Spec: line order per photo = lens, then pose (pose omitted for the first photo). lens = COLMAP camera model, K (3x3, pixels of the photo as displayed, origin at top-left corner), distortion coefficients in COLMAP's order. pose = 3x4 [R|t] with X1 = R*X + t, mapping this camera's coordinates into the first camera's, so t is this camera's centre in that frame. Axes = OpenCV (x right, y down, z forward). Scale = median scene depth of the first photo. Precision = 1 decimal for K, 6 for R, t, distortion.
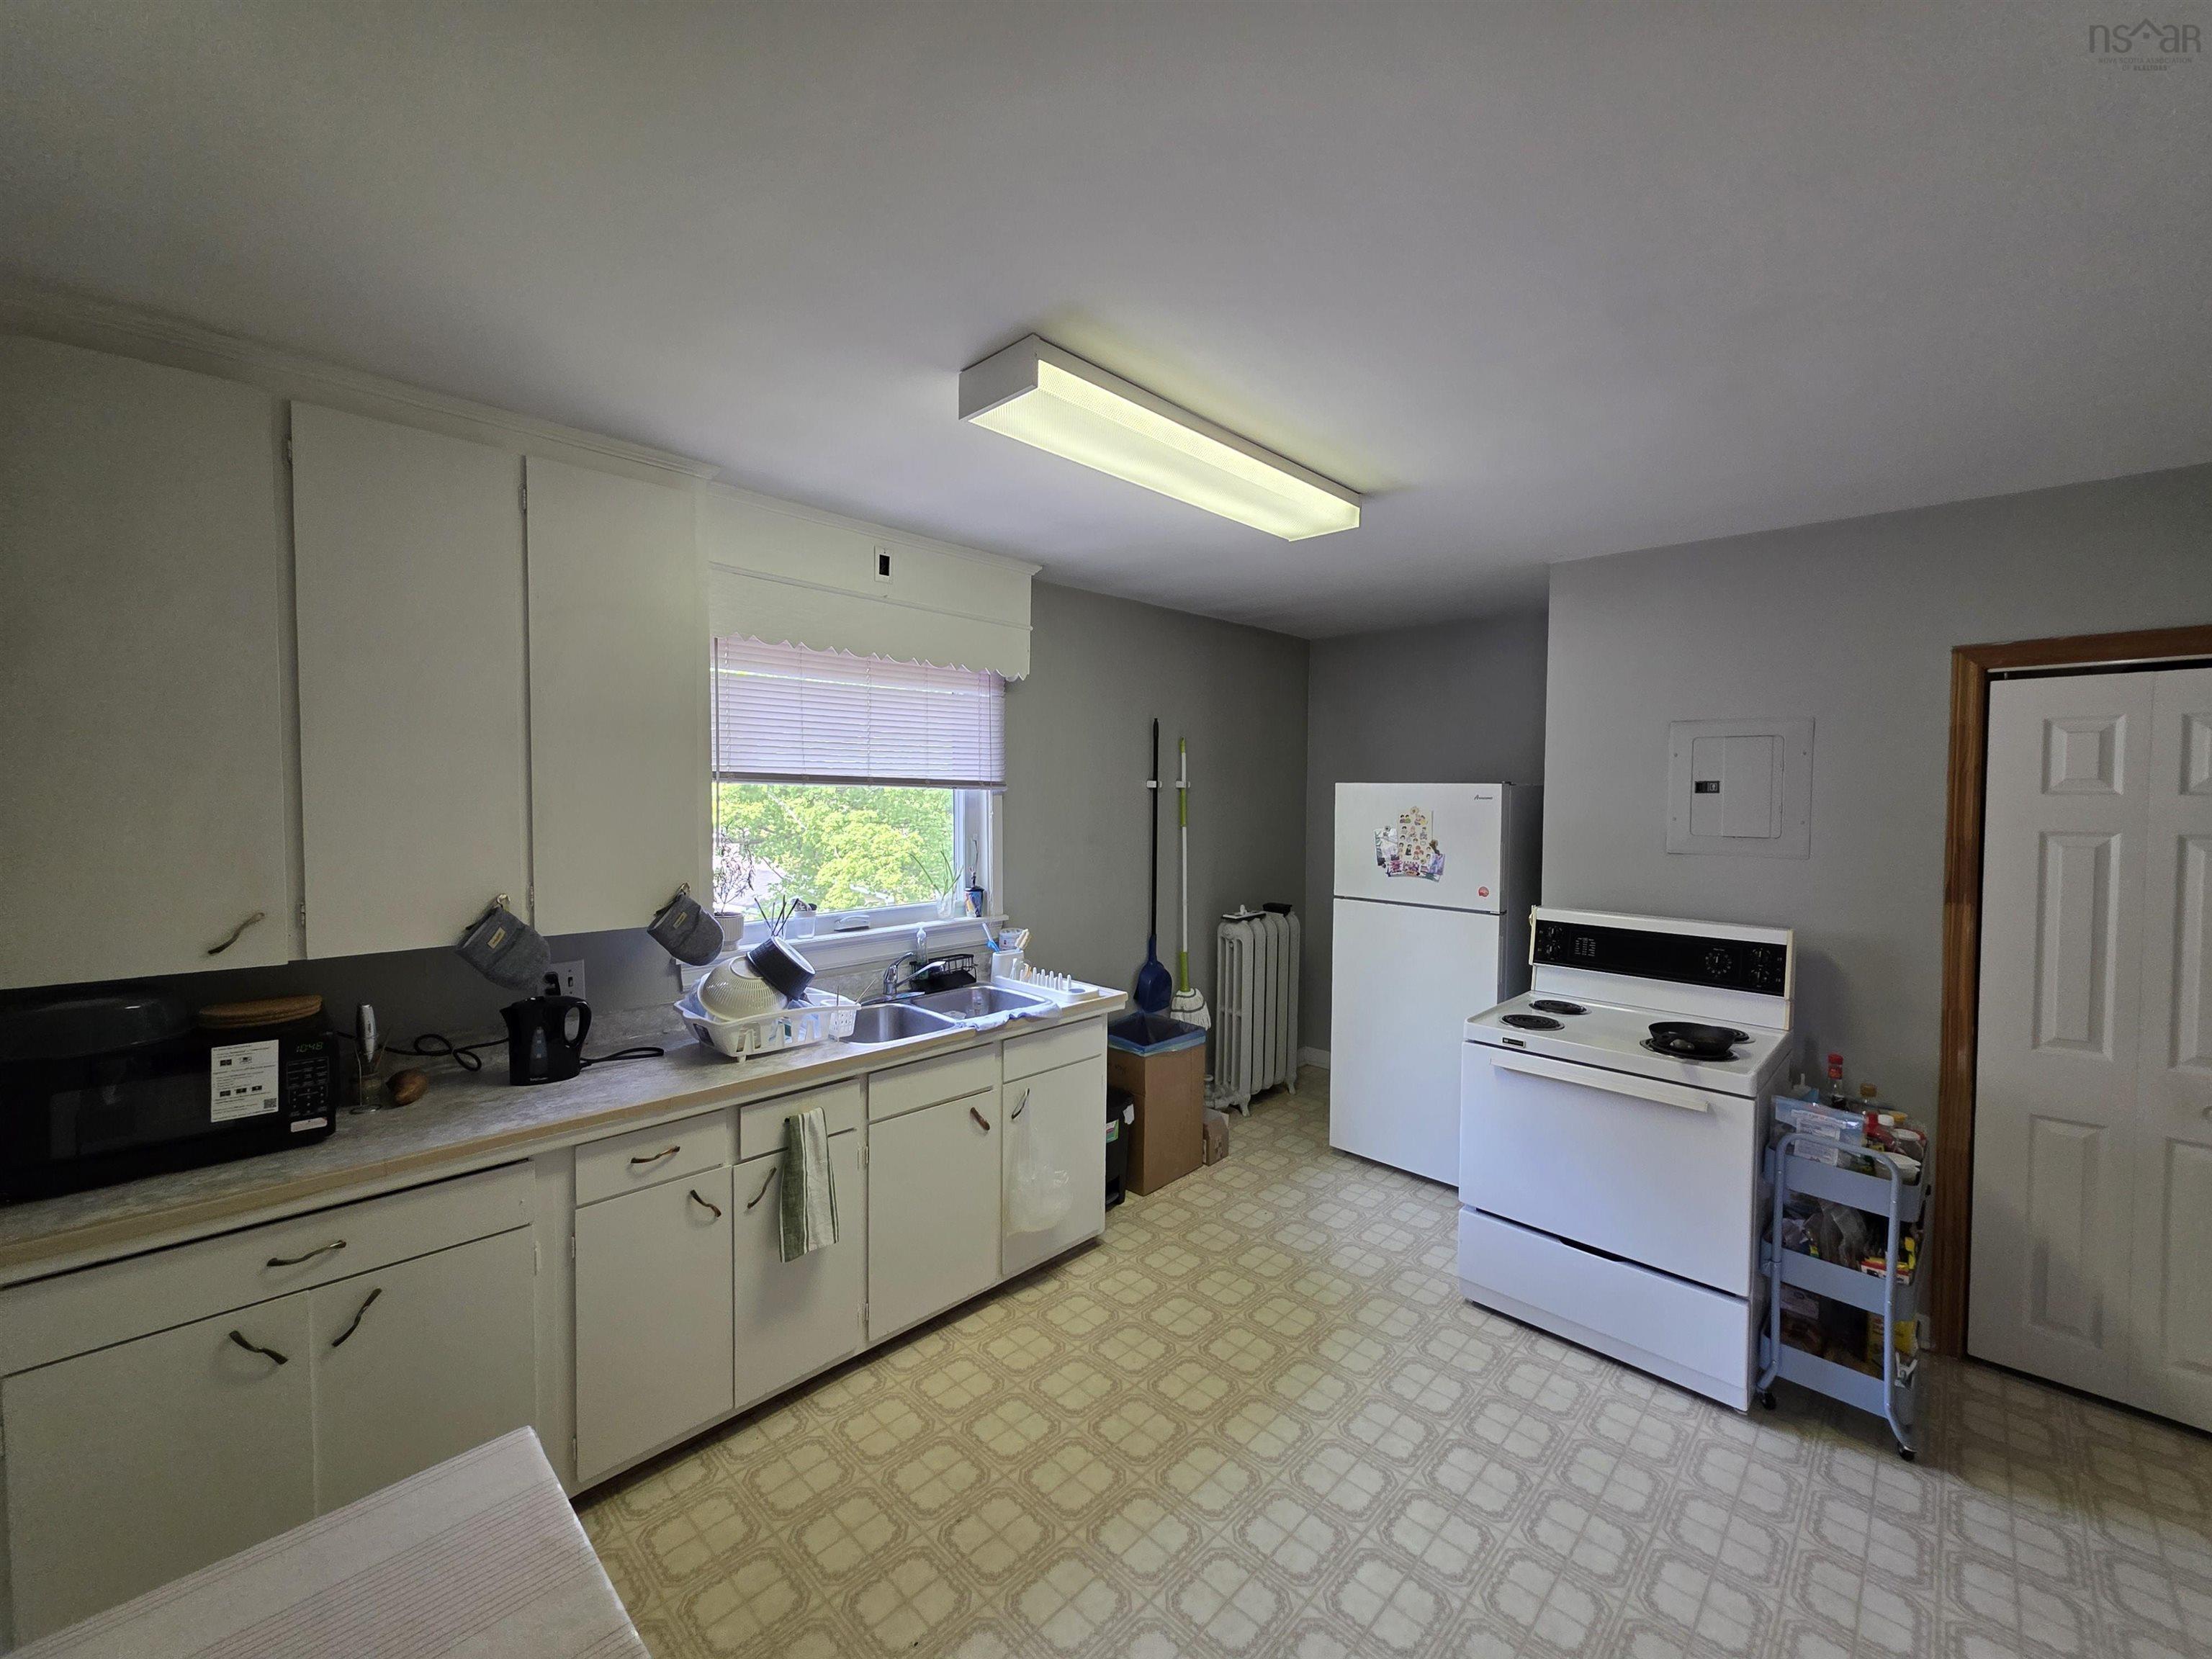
lens RADIAL K [[888.8, 0, 1112.5], [0, 888.8, 818.4], [0, 0, 1]] dist [0.001323, 0.000765]
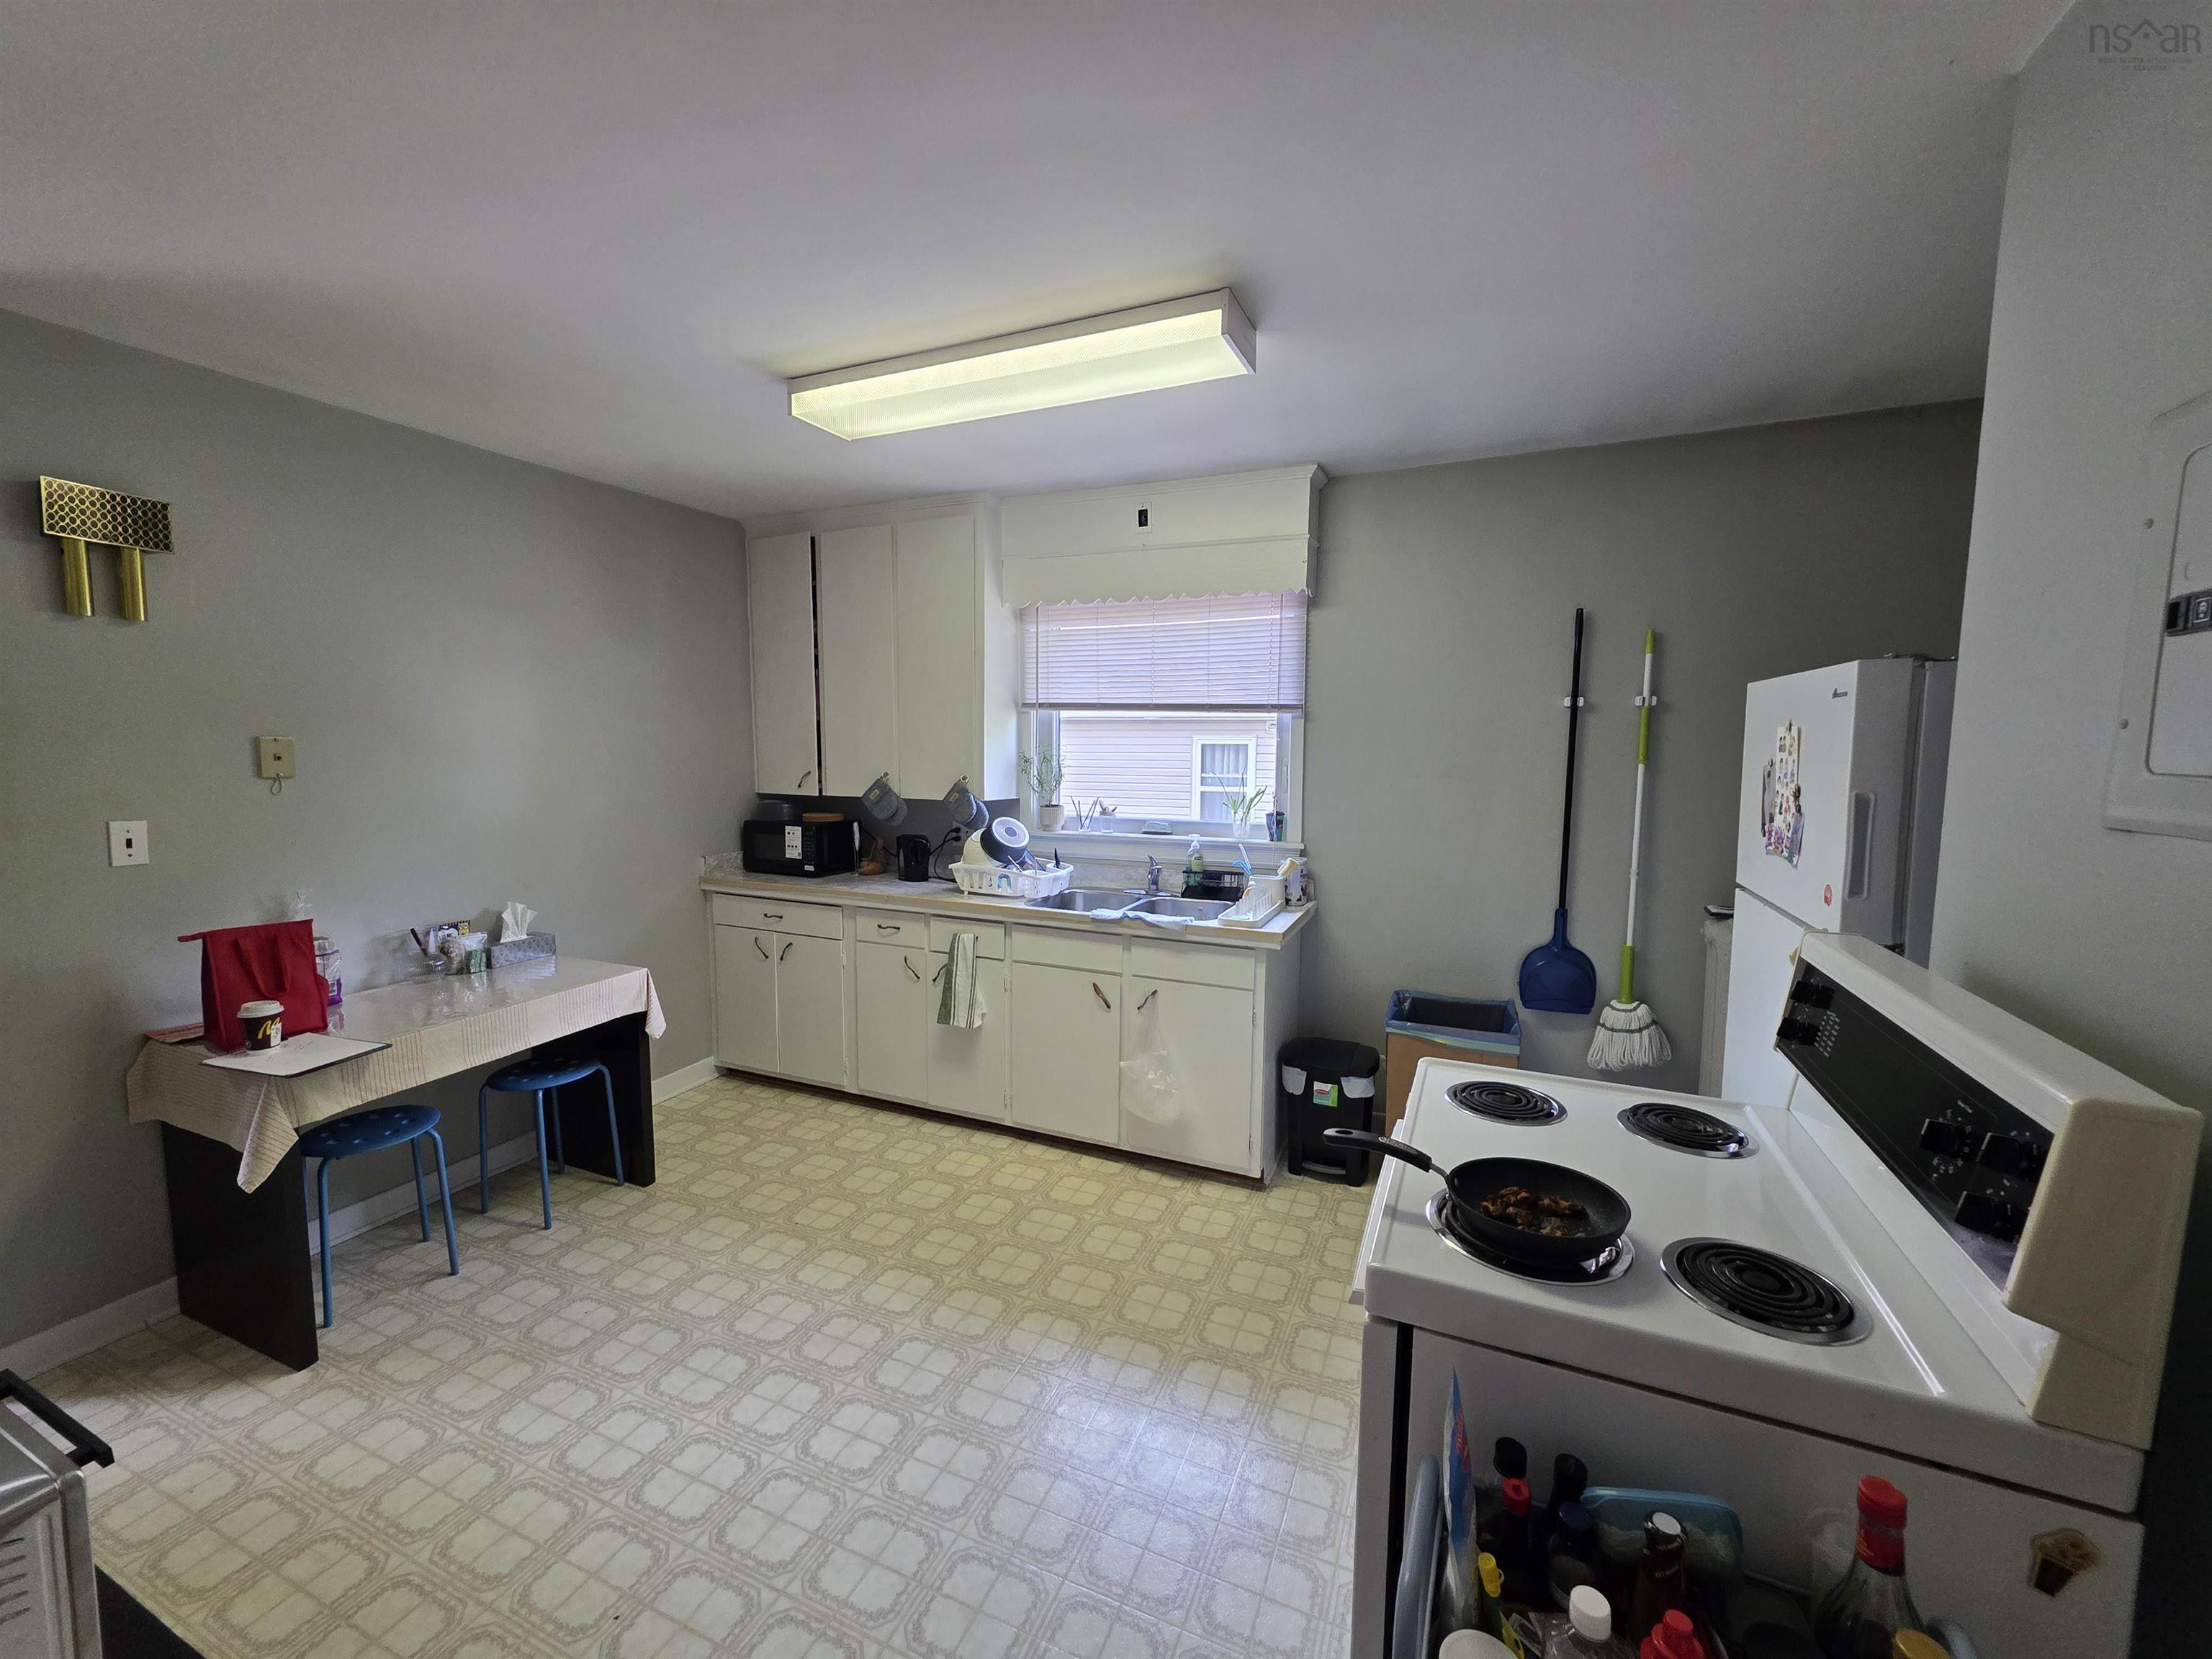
lens RADIAL K [[888.8, 0, 1106.9], [0, 888.8, 824.8], [0, 0, 1]] dist [0.001323, 0.000765]
pose [[0.345195, 0.083056, -0.934849, 1.009198], [-0.033932, 0.996530, 0.076007, 0.031986], [0.937917, 0.005484, 0.346815, 0.667598]]
